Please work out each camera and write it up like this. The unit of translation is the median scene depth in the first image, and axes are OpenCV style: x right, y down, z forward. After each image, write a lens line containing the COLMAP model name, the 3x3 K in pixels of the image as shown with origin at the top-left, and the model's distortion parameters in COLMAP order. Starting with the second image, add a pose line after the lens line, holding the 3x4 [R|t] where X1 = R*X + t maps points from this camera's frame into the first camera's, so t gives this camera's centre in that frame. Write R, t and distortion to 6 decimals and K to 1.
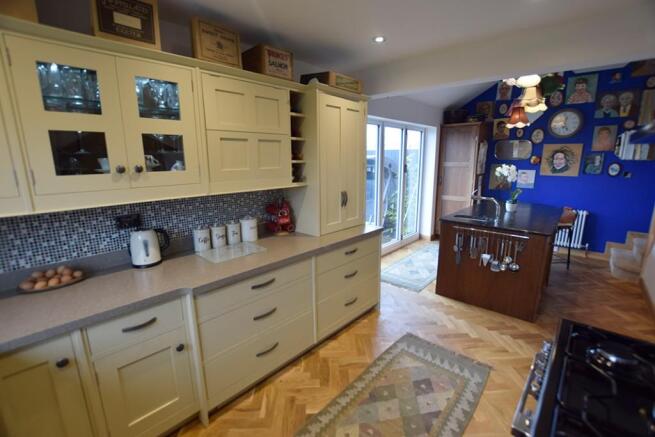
lens RADIAL K [[287.7, 0, 332.0], [0, 287.7, 218.6], [0, 0, 1]] dist [-0.033434, 0.002776]
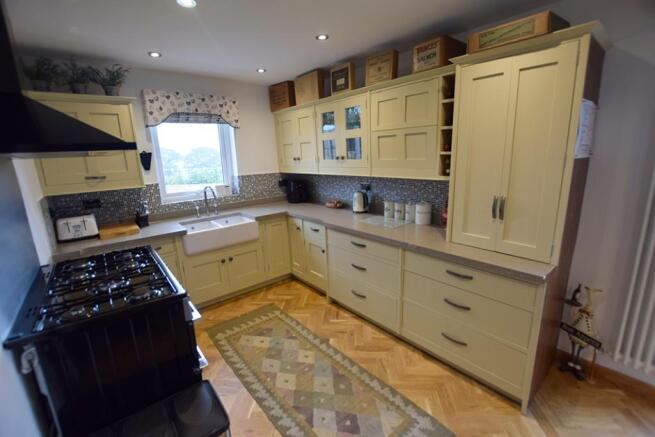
lens RADIAL K [[287.7, 0, 328.7], [0, 287.7, 218.4], [0, 0, 1]] dist [-0.033434, 0.002776]
pose [[-0.133231, 0.228382, -0.964412, 1.050663], [-0.167873, 0.953826, 0.249066, -0.202723], [0.976764, 0.195082, -0.088740, 0.938785]]
